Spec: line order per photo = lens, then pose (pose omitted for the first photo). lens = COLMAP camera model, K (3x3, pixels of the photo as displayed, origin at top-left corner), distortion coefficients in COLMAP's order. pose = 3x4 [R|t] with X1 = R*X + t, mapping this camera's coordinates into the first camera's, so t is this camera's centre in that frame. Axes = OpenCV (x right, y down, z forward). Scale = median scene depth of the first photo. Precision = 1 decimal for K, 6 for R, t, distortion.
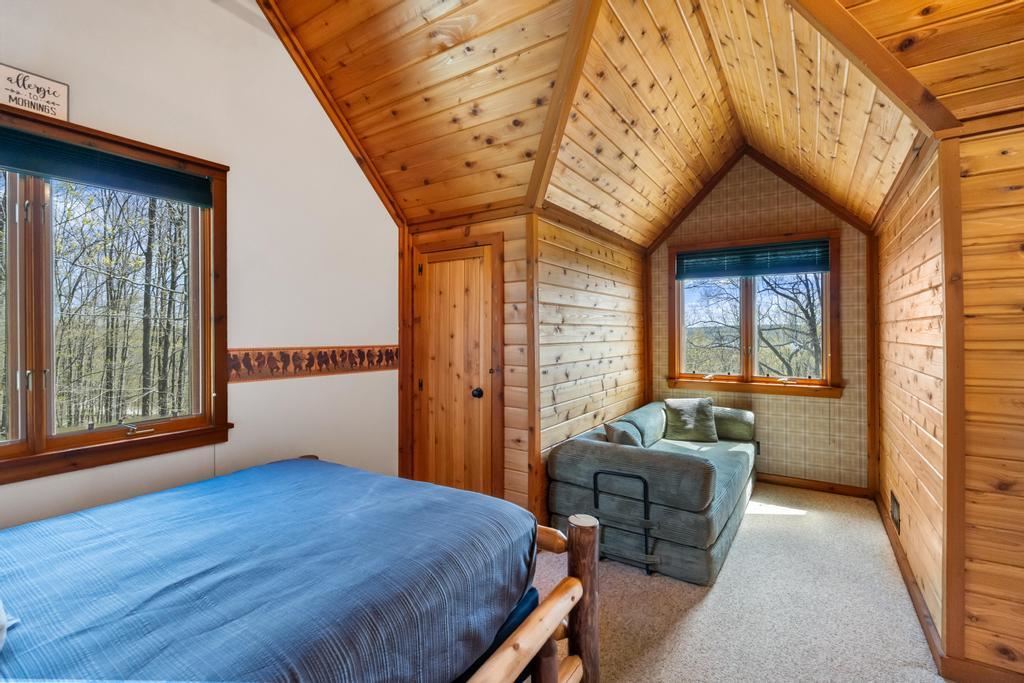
lens RADIAL K [[458.2, 0, 510.5], [0, 458.2, 328.8], [0, 0, 1]] dist [-0.000701, 0.000148]
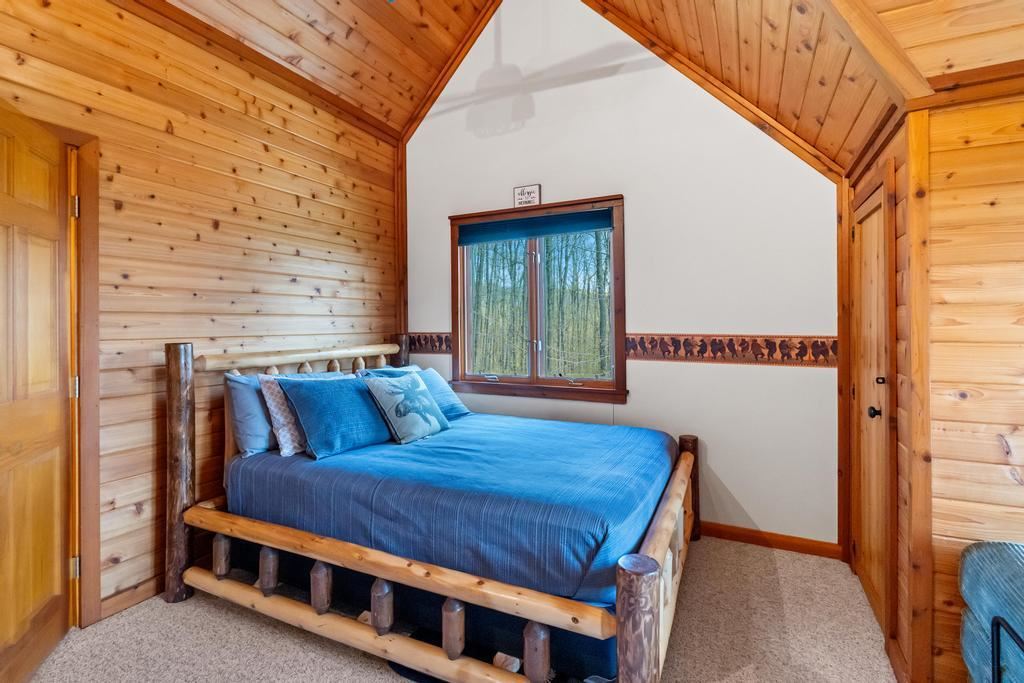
lens RADIAL K [[486.0, 0, 510.9], [0, 486.0, 319.5], [0, 0, 1]] dist [-0.000054, -0.000094]
pose [[0.123782, 0.005312, -0.992295, 0.637190], [0.016595, 0.999835, 0.007423, -0.010135], [0.992171, -0.017386, 0.123674, 0.444807]]
